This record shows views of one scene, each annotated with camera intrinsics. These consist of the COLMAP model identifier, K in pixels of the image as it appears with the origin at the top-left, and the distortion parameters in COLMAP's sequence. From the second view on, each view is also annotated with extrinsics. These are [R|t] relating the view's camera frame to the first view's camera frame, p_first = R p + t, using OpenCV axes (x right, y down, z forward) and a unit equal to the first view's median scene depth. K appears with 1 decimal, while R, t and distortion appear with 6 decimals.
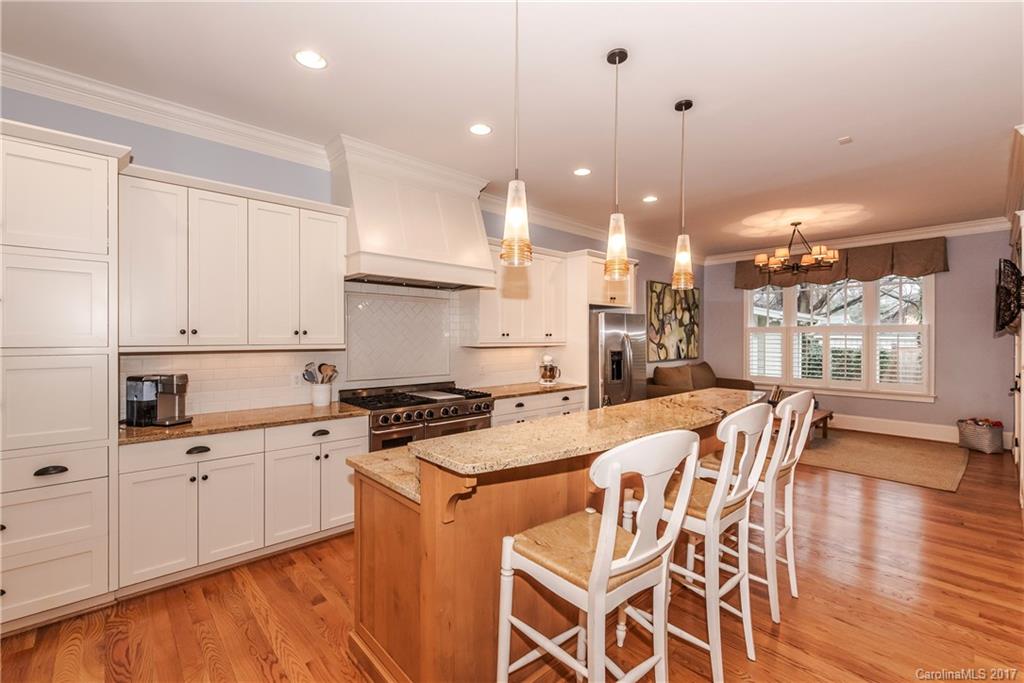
lens RADIAL K [[443.1, 0, 517.6], [0, 443.1, 344.8], [0, 0, 1]] dist [-0.002373, -0.000273]
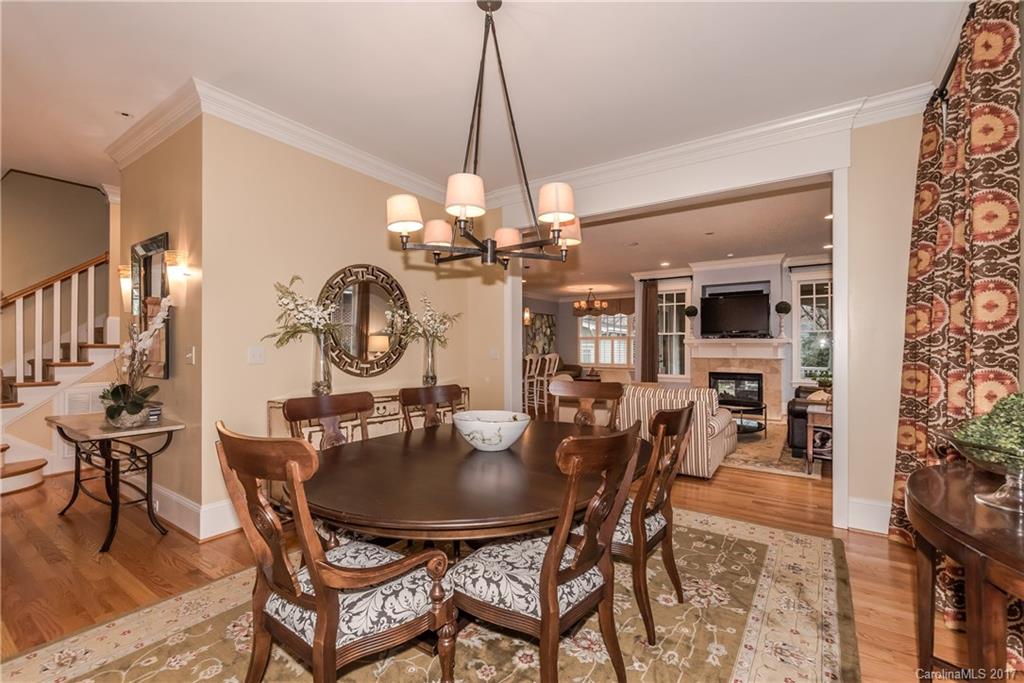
lens RADIAL K [[443.1, 0, 517.6], [0, 443.1, 344.8], [0, 0, 1]] dist [-0.002373, -0.000273]
pose [[0.976145, 0.002247, 0.217106, -0.151357], [0.002637, 0.999750, -0.022204, 0.036621], [-0.217102, 0.022247, 0.975895, -0.819878]]
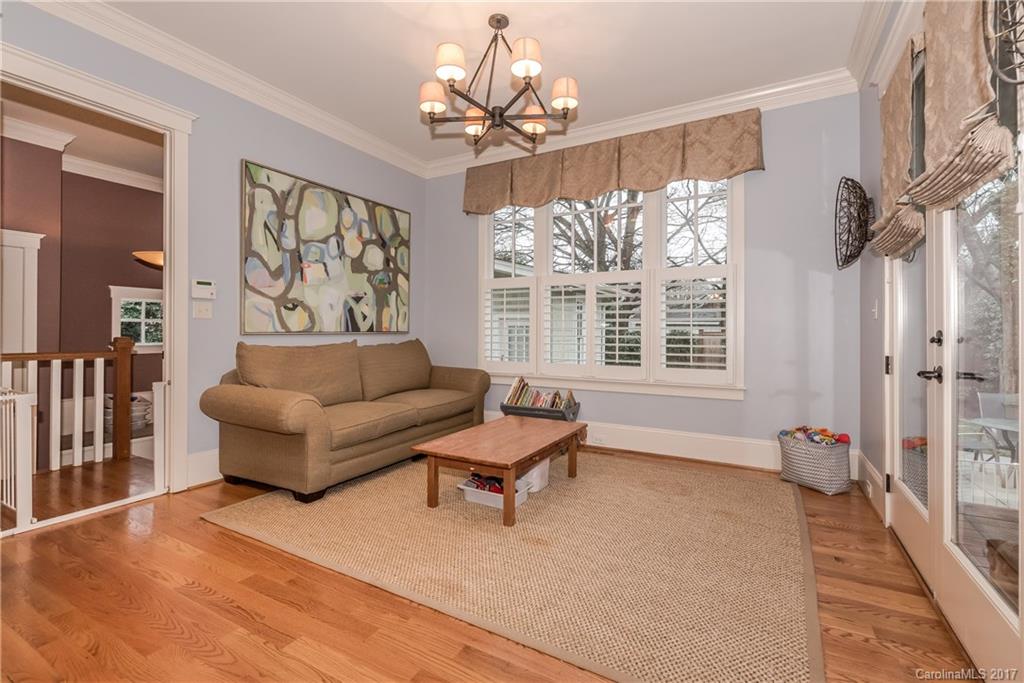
lens RADIAL K [[451.2, 0, 512.0], [0, 451.2, 341.5], [0, 0, 1]] dist [-0.001675, 0.000010]
pose [[0.956373, -0.006127, 0.292084, 0.412311], [0.004725, 0.999974, 0.005504, 0.043294], [-0.292110, -0.003884, 0.956377, 0.449768]]
